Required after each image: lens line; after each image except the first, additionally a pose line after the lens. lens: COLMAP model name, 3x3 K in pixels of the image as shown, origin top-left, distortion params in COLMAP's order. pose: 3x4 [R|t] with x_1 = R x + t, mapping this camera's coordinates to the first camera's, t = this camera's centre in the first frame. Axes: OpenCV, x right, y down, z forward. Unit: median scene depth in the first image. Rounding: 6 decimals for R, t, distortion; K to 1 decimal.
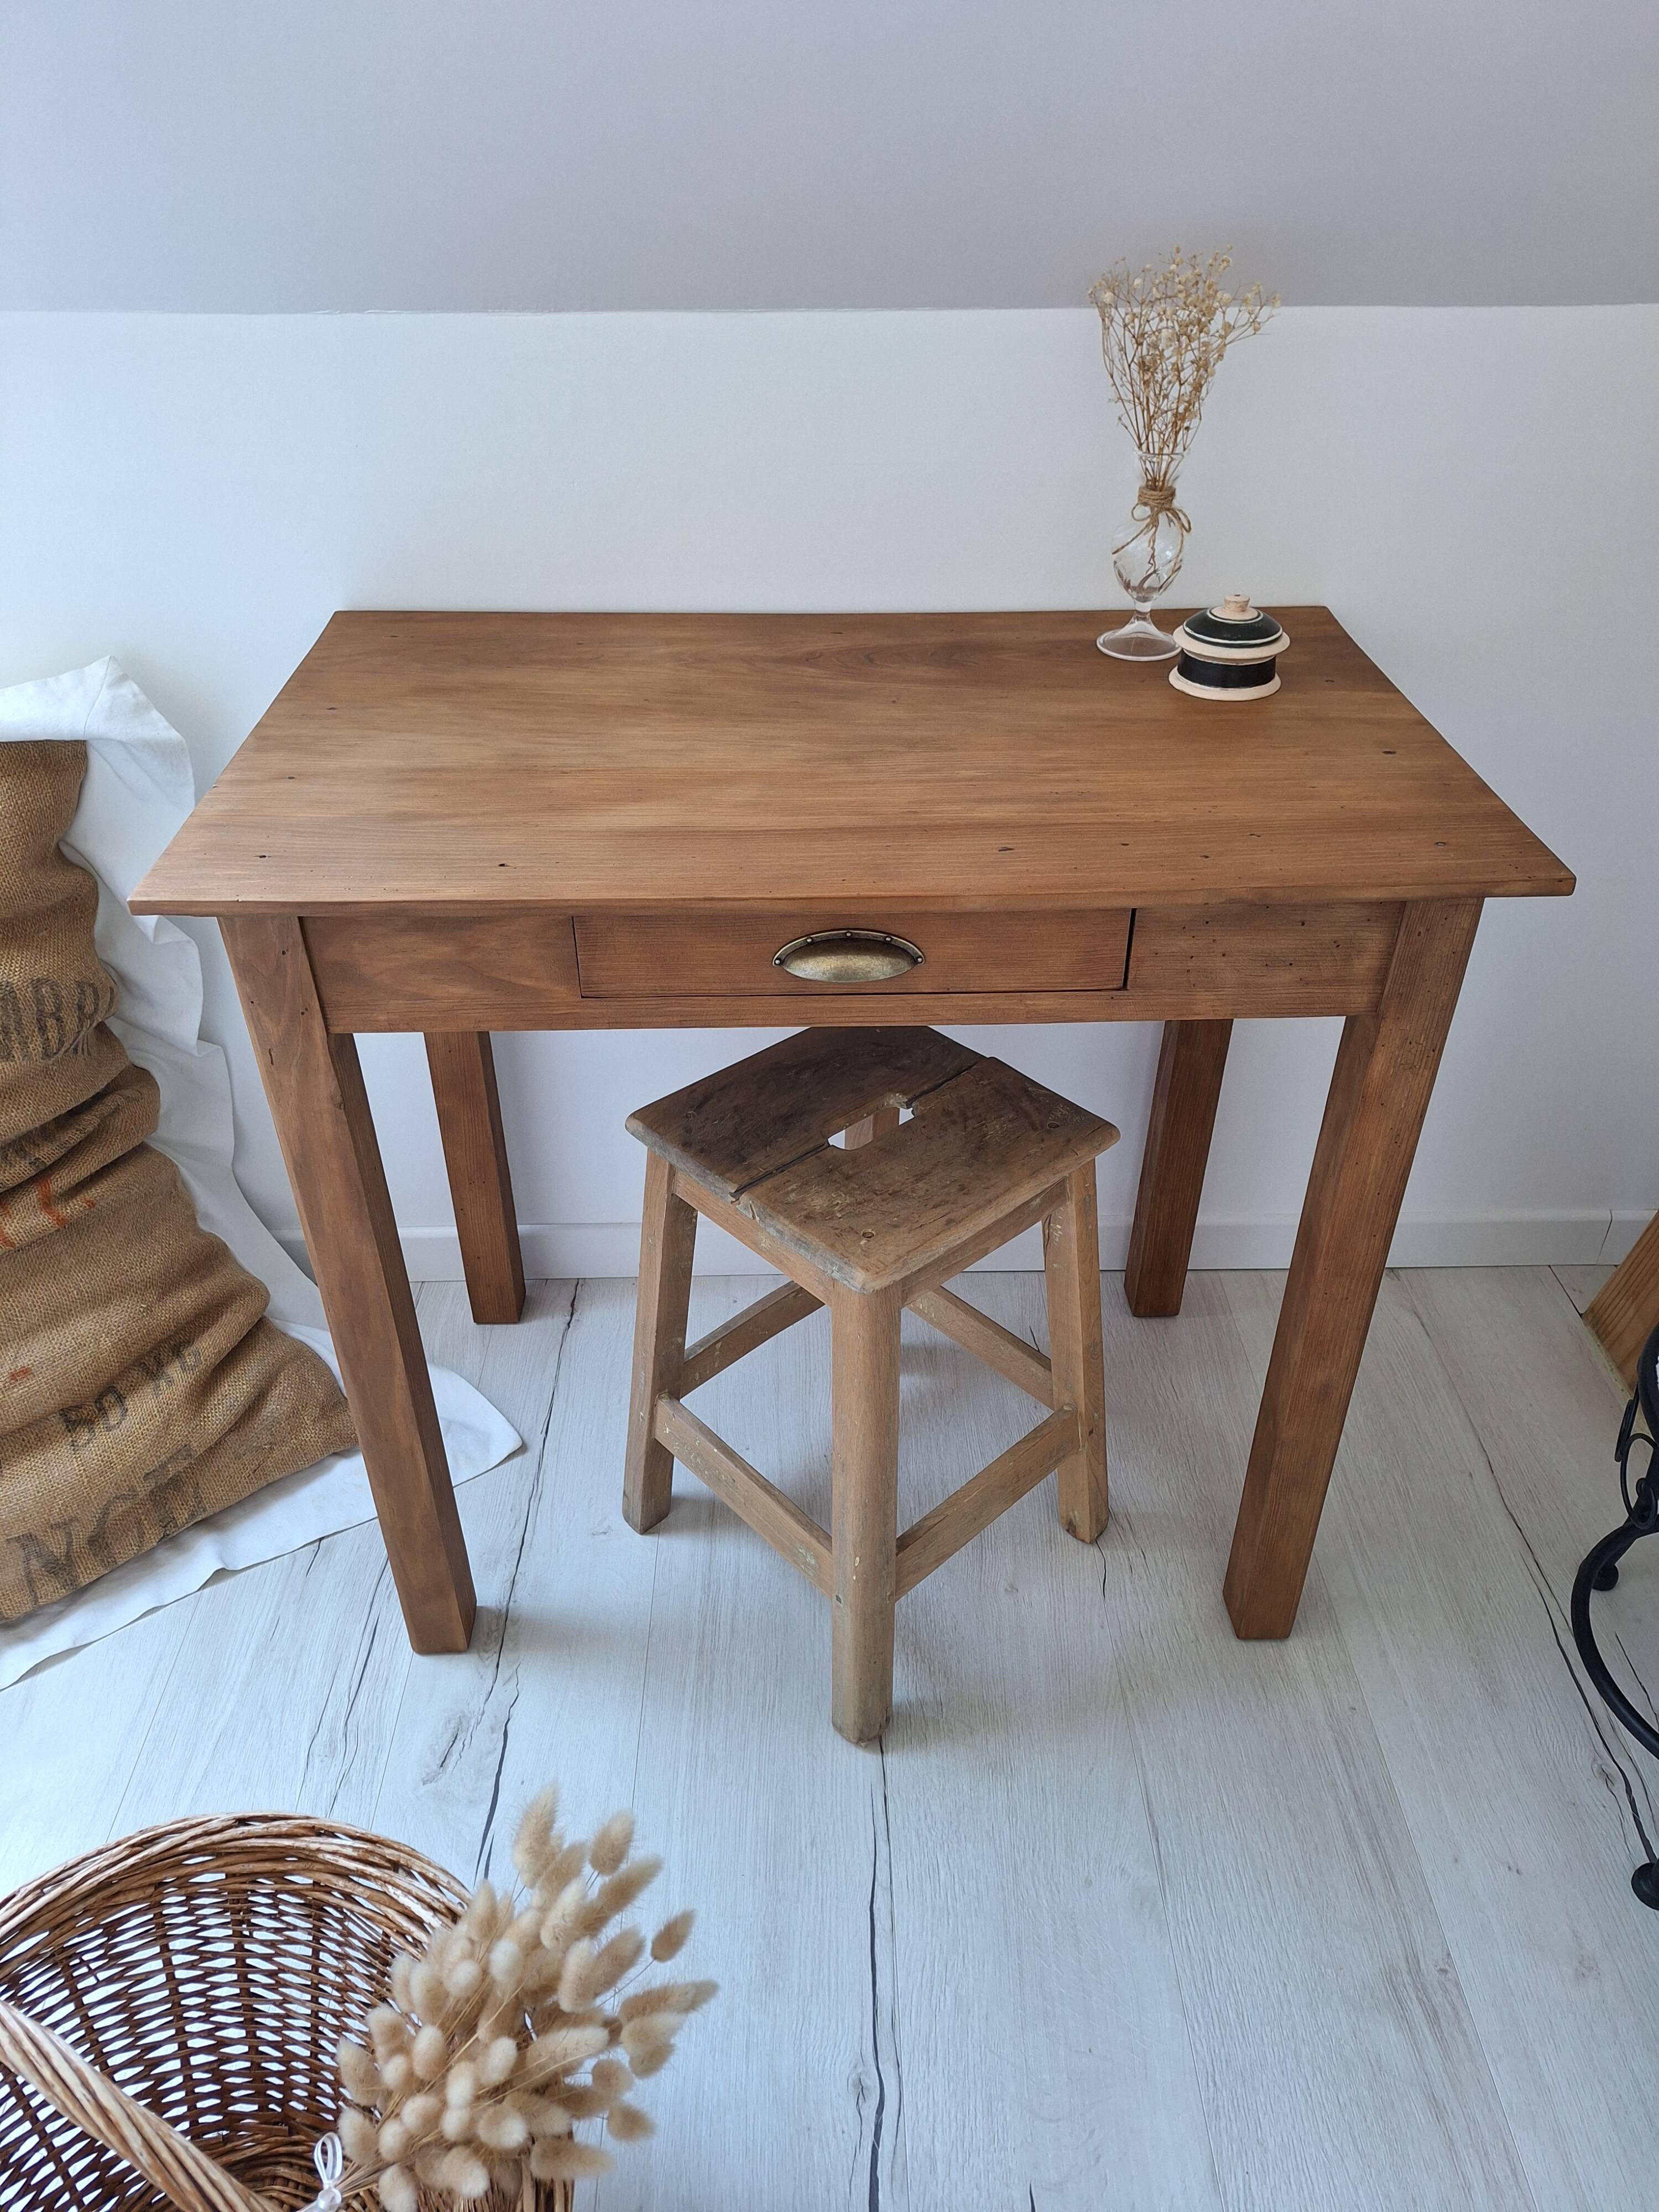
lens RADIAL K [[1556.1, 0, 841.4], [0, 1556.1, 1117.1], [0, 0, 1]] dist [0.054538, -0.050083]
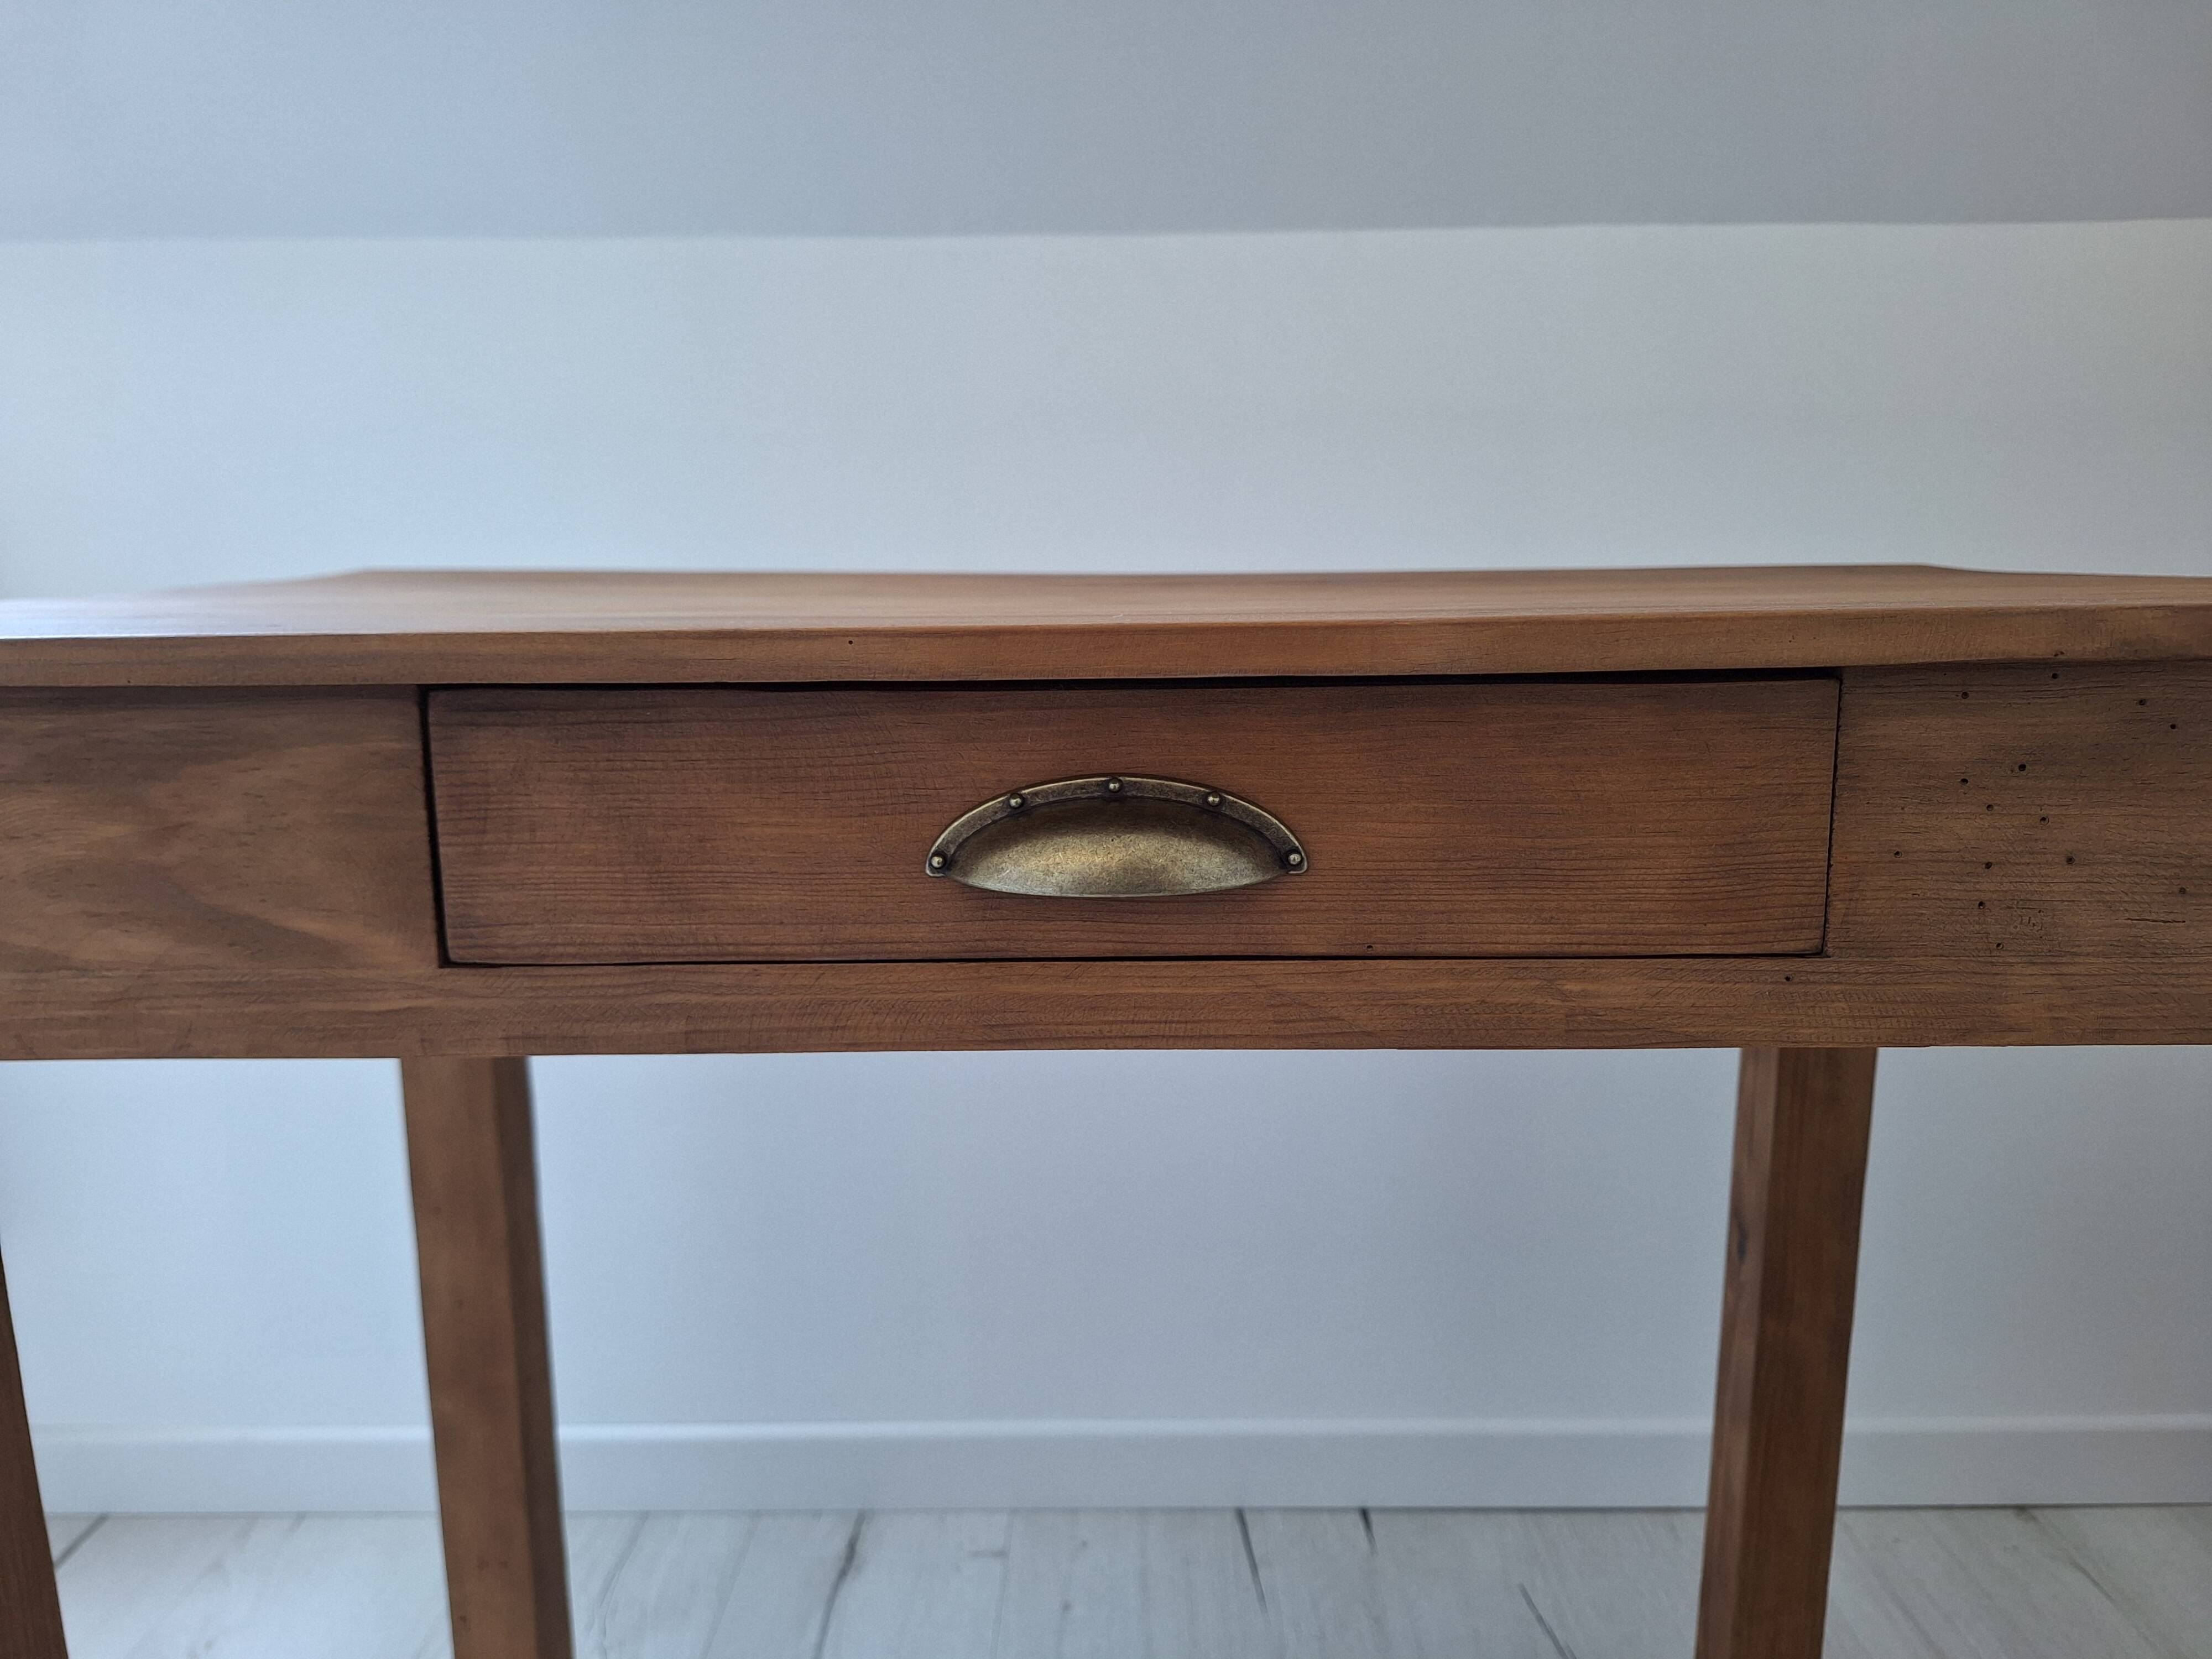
lens RADIAL K [[1556.1, 0, 1125.2], [0, 1556.1, 796.2], [0, 0, 1]] dist [0.054538, -0.050083]
pose [[0.999024, -0.002860, -0.044082, 0.023423], [-0.016724, 0.899133, -0.437356, 0.050950], [0.040886, 0.437667, 0.898207, 0.556660]]
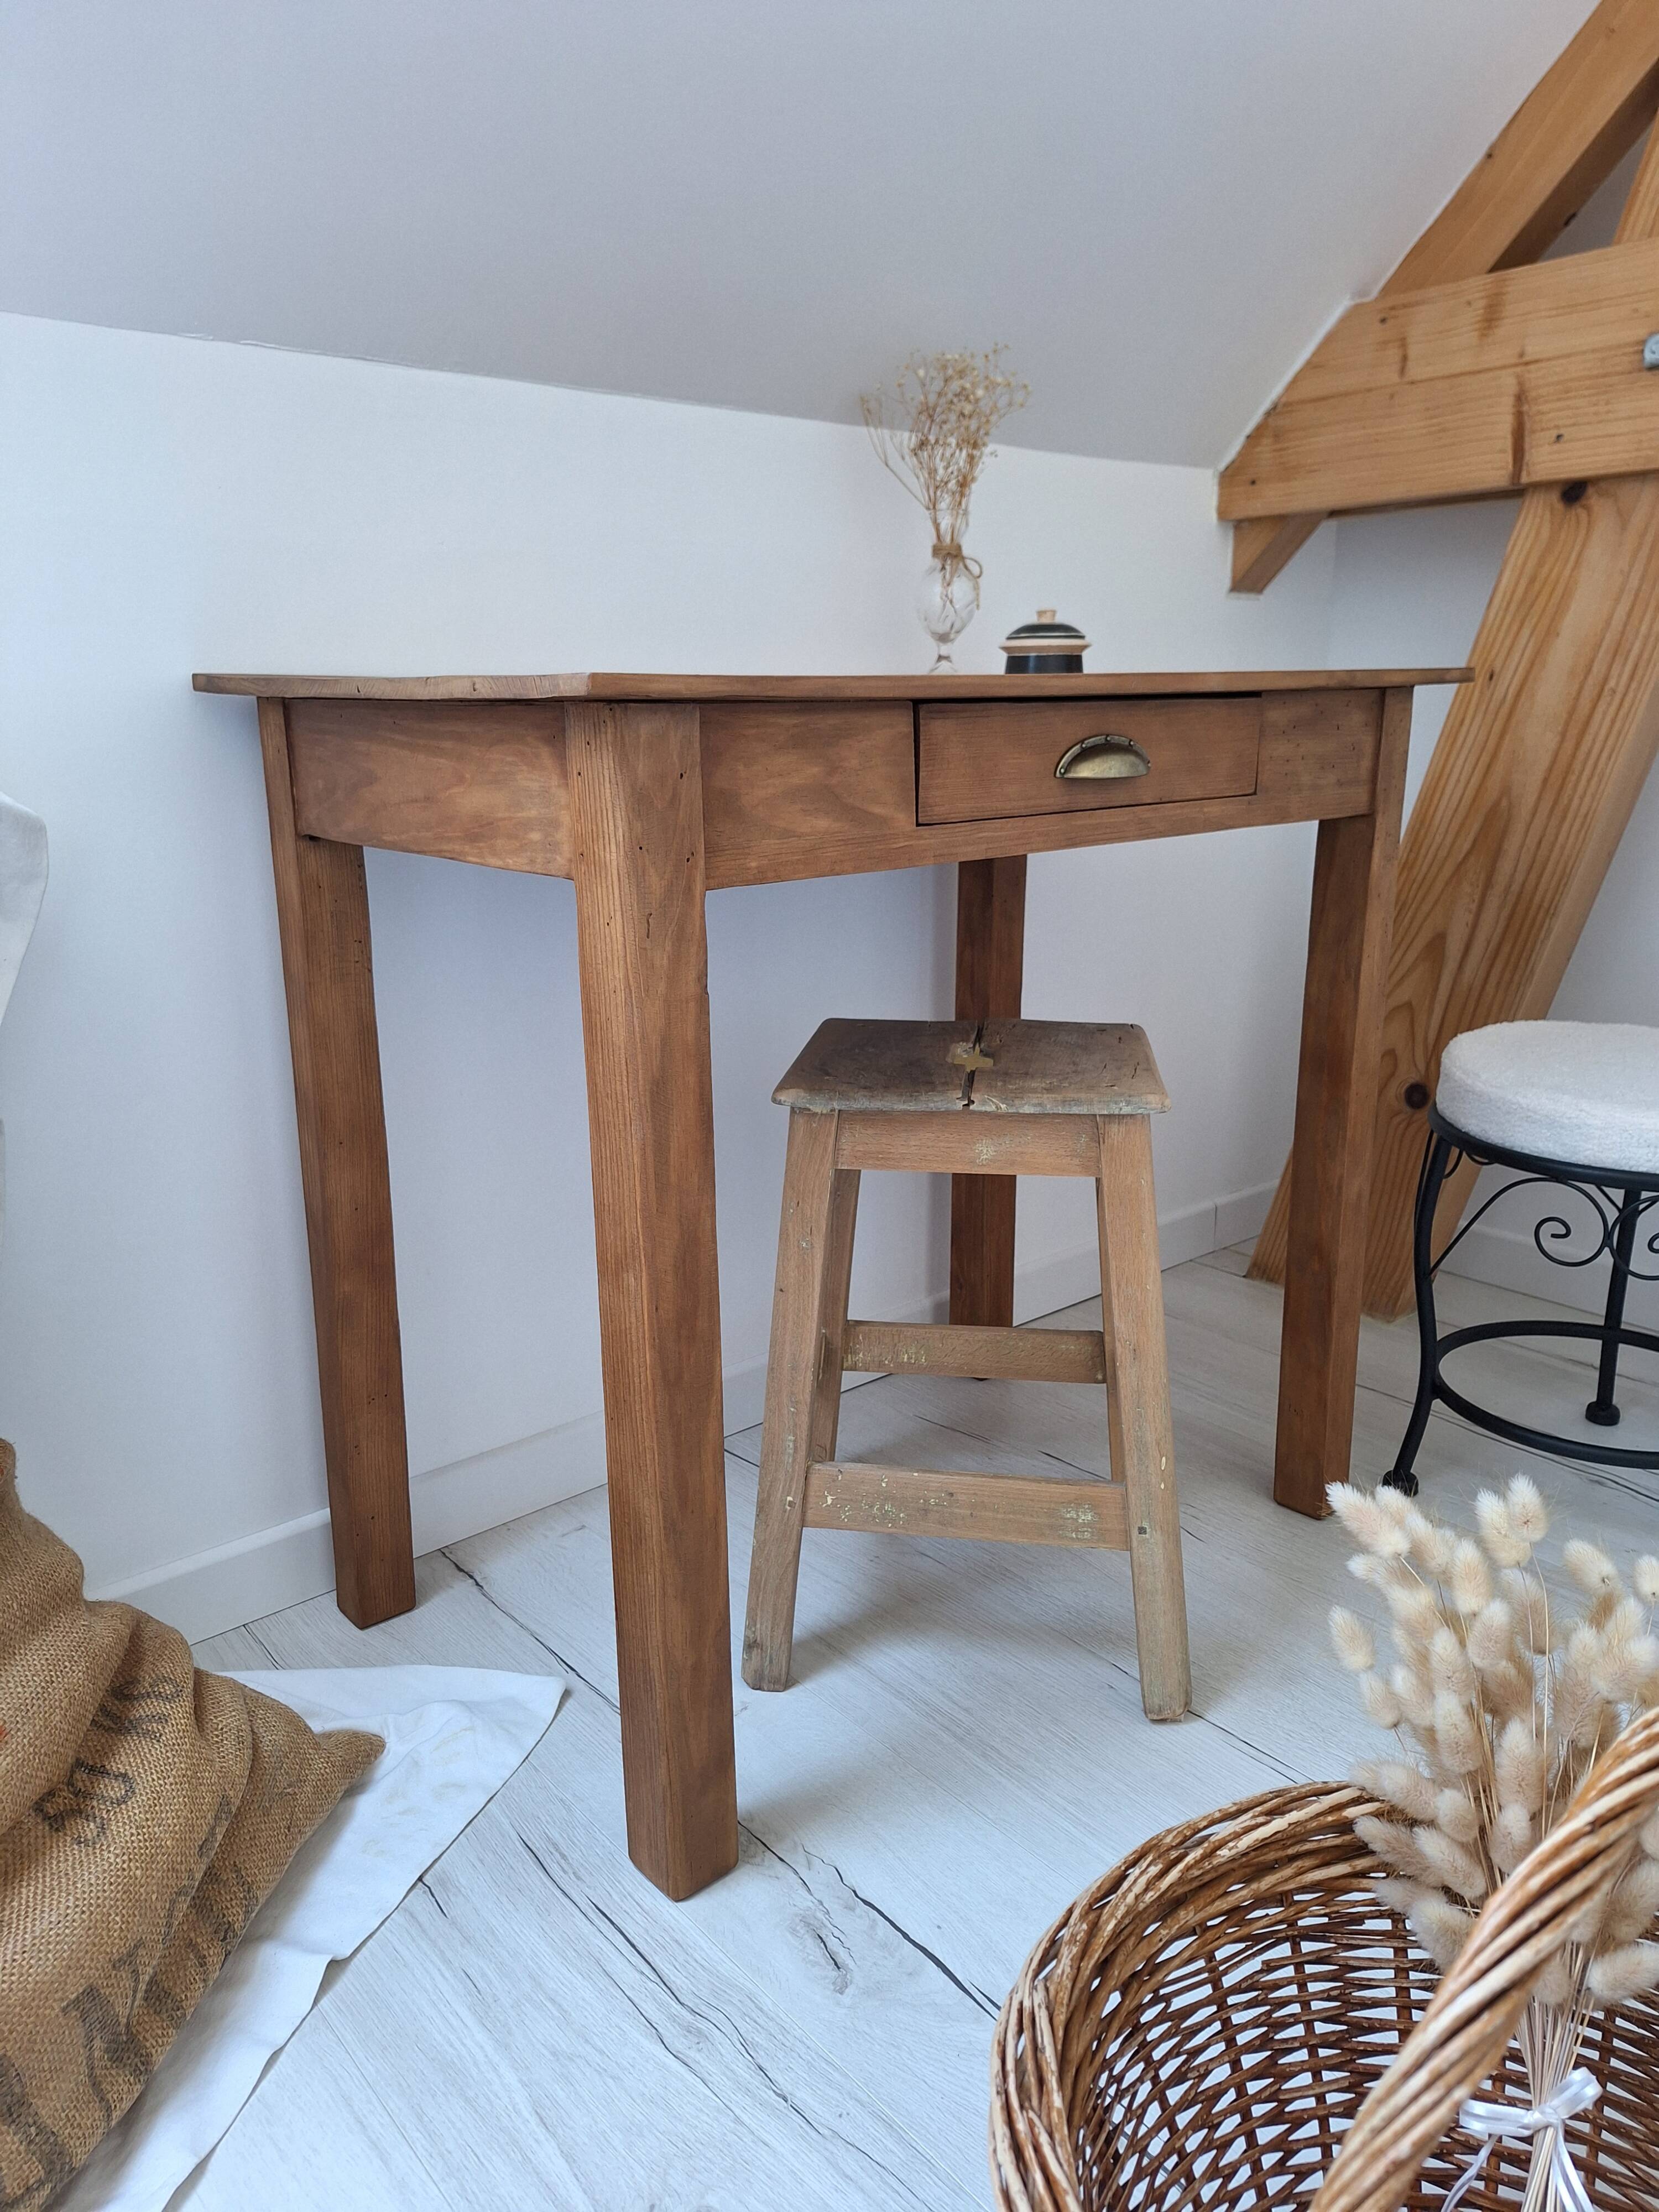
lens RADIAL K [[1556.1, 0, 827.3], [0, 1556.1, 1127.2], [0, 0, 1]] dist [0.054538, -0.050083]
pose [[0.773699, -0.177017, 0.608321, -0.732953], [0.373180, 0.903262, -0.211790, 0.242400], [-0.511983, 0.390875, 0.764912, 0.327110]]
